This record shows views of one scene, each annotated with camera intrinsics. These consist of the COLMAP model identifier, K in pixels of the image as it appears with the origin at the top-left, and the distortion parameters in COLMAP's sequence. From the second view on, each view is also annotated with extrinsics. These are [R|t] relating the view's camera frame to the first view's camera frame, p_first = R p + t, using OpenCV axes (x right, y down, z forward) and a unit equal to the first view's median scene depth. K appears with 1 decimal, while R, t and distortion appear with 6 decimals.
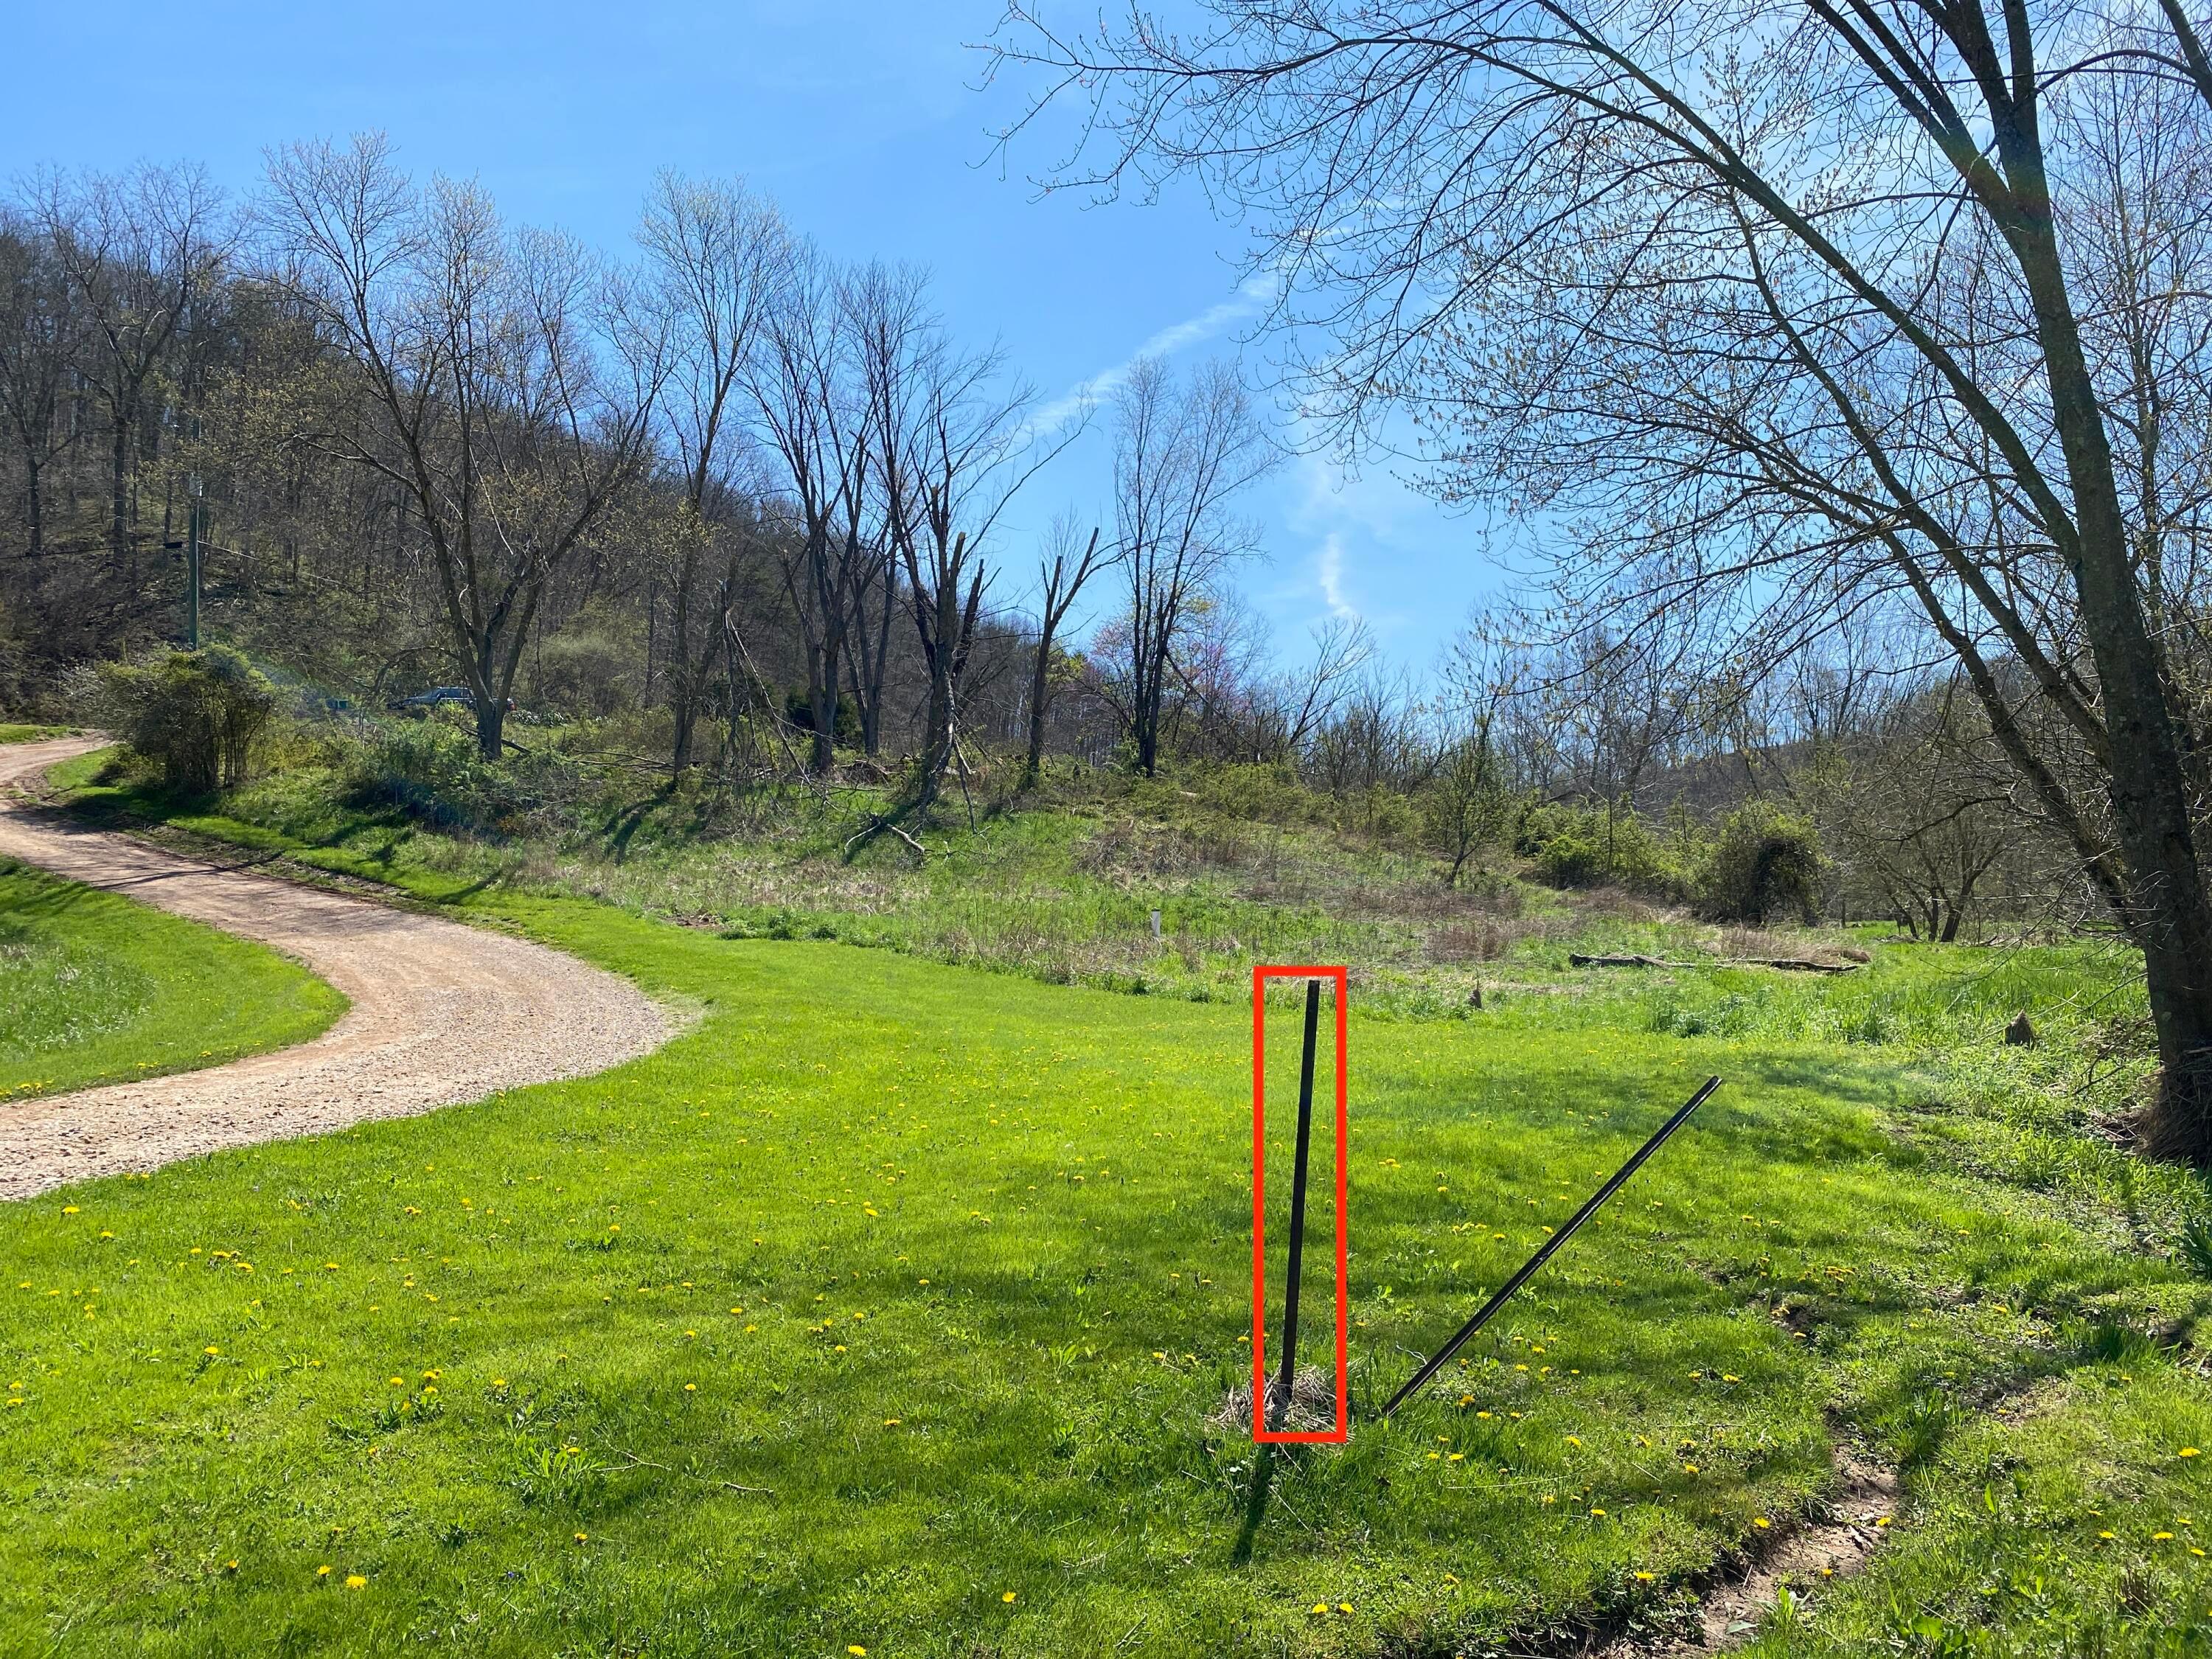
lens RADIAL K [[1681.6, 0, 1106.0], [0, 1681.6, 829.5], [0, 0, 1]] dist [0.010630, -0.011190]
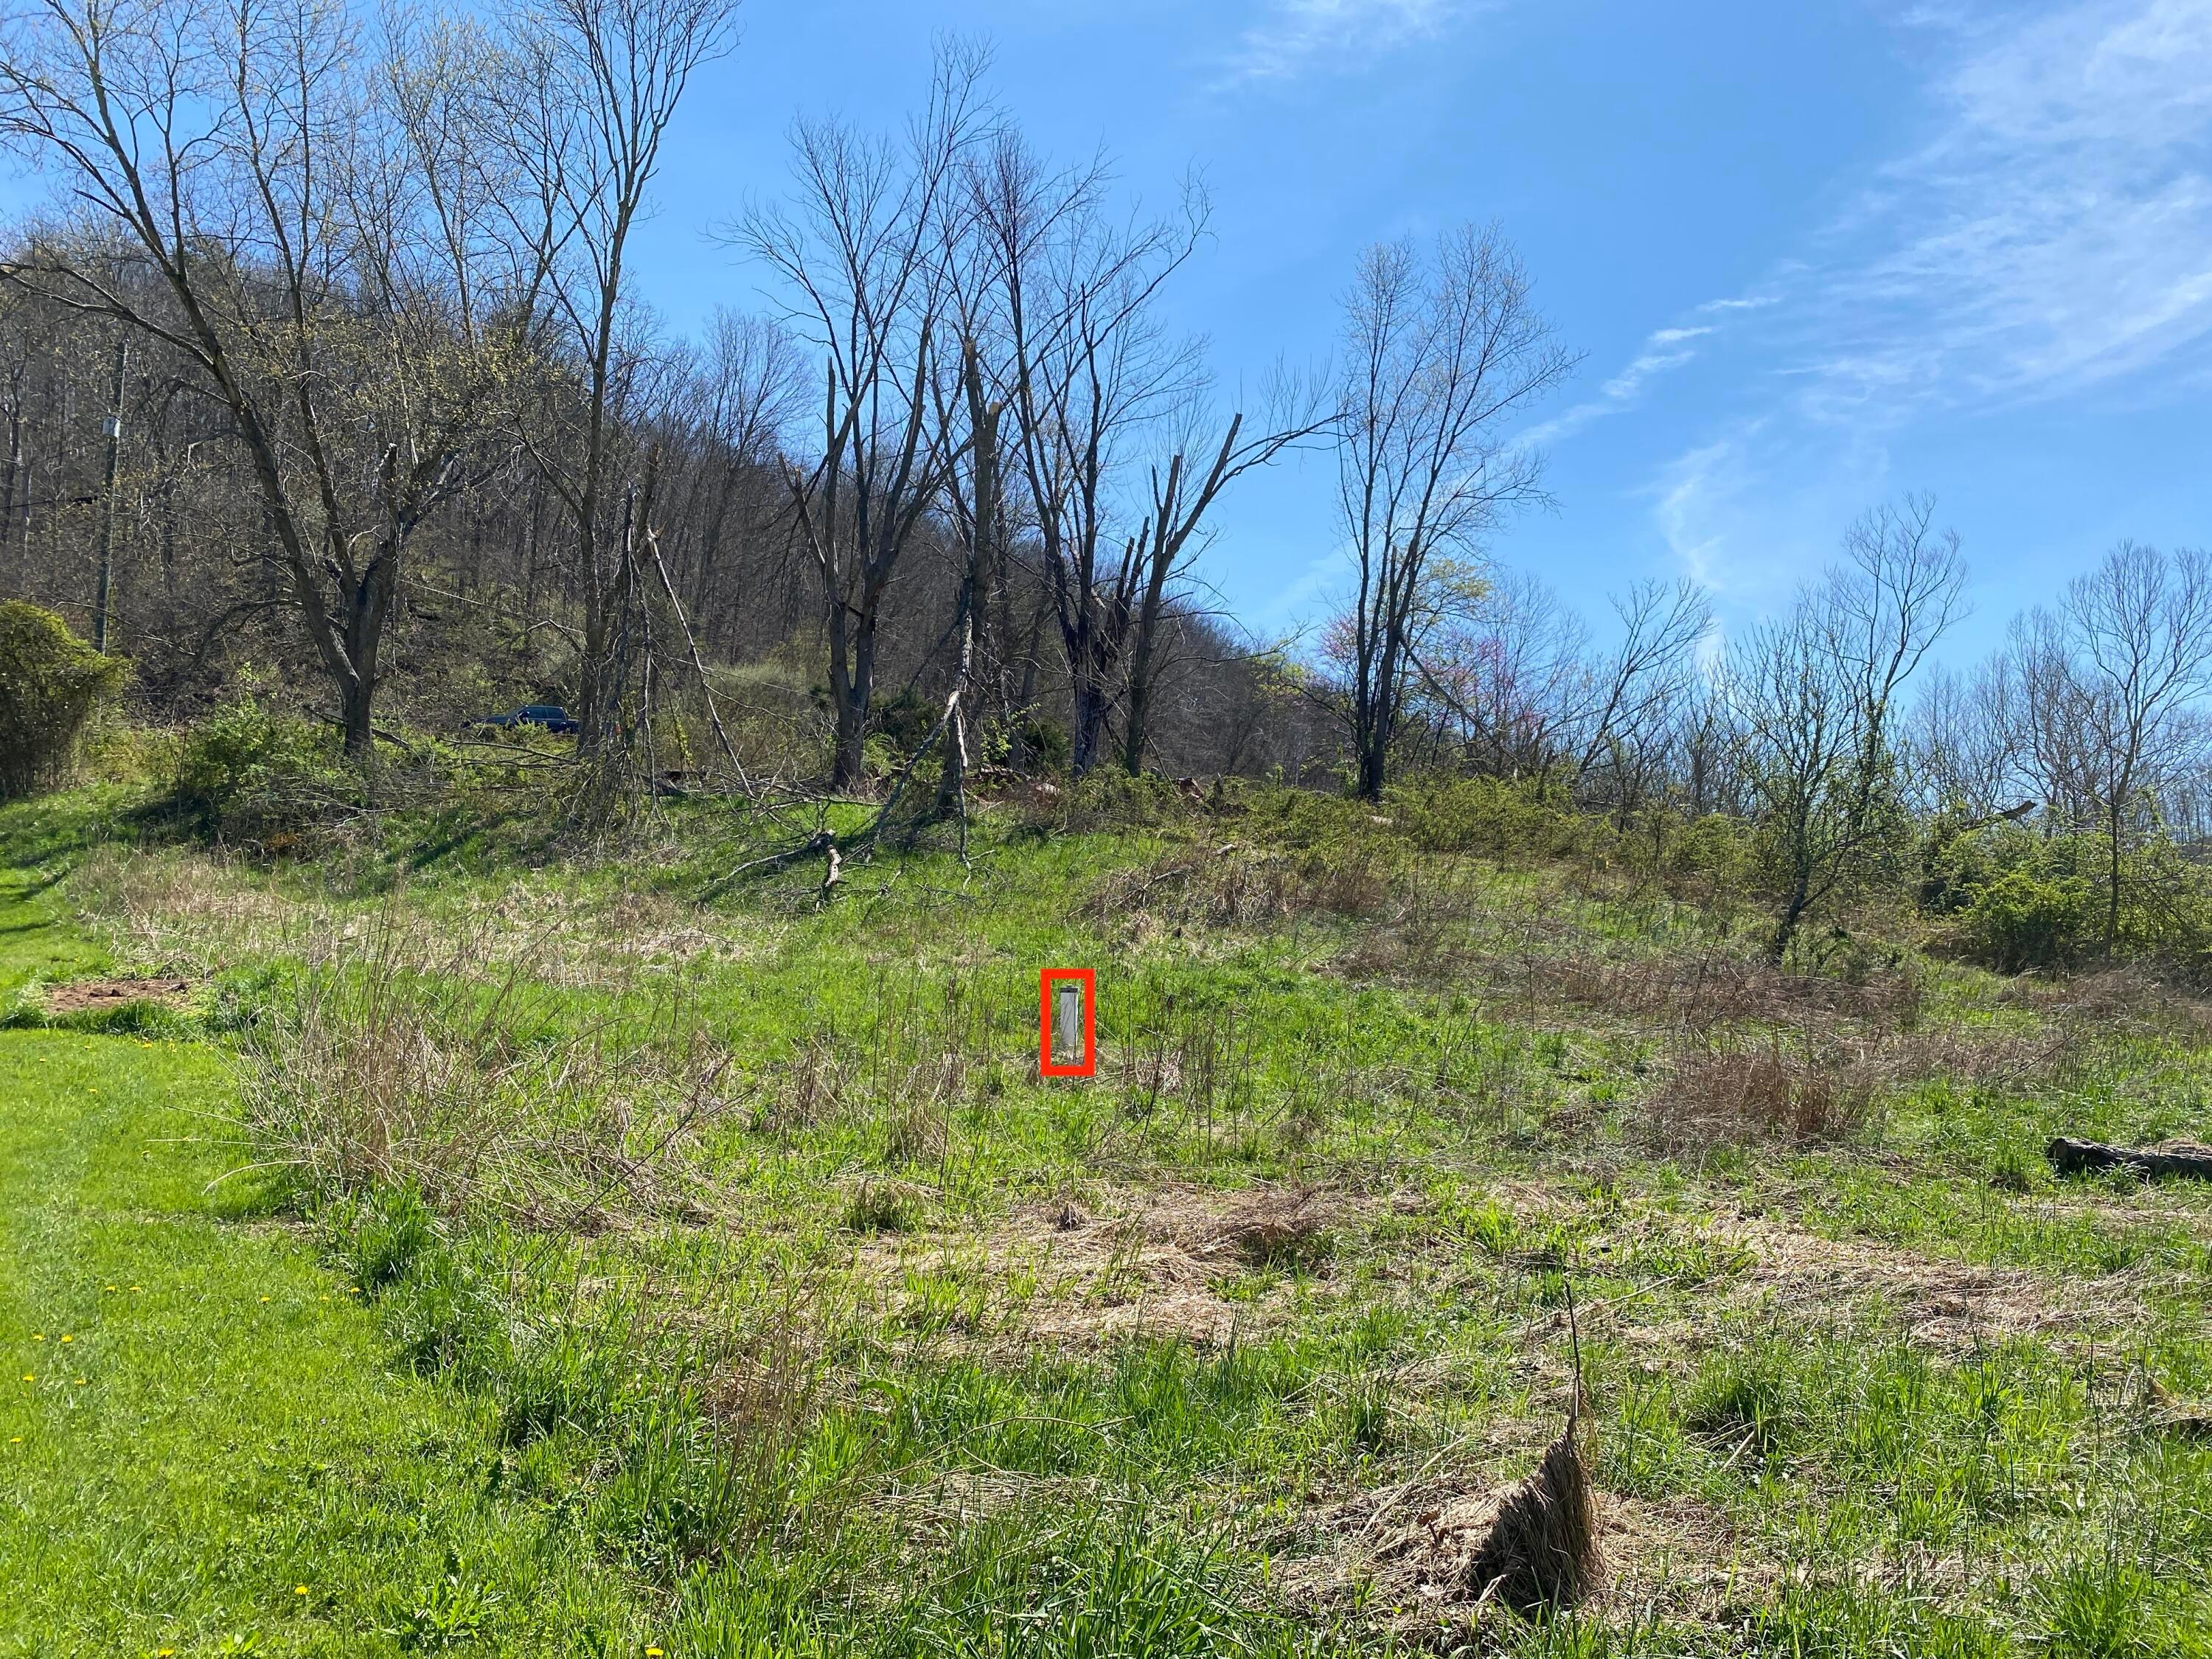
lens RADIAL K [[1681.6, 0, 1106.0], [0, 1681.6, 829.5], [0, 0, 1]] dist [0.010630, -0.011190]
pose [[0.974970, 0.003958, -0.222303, 0.105885], [-0.014489, 0.998847, -0.045764, 0.017913], [0.221866, 0.047840, 0.973903, 0.400945]]
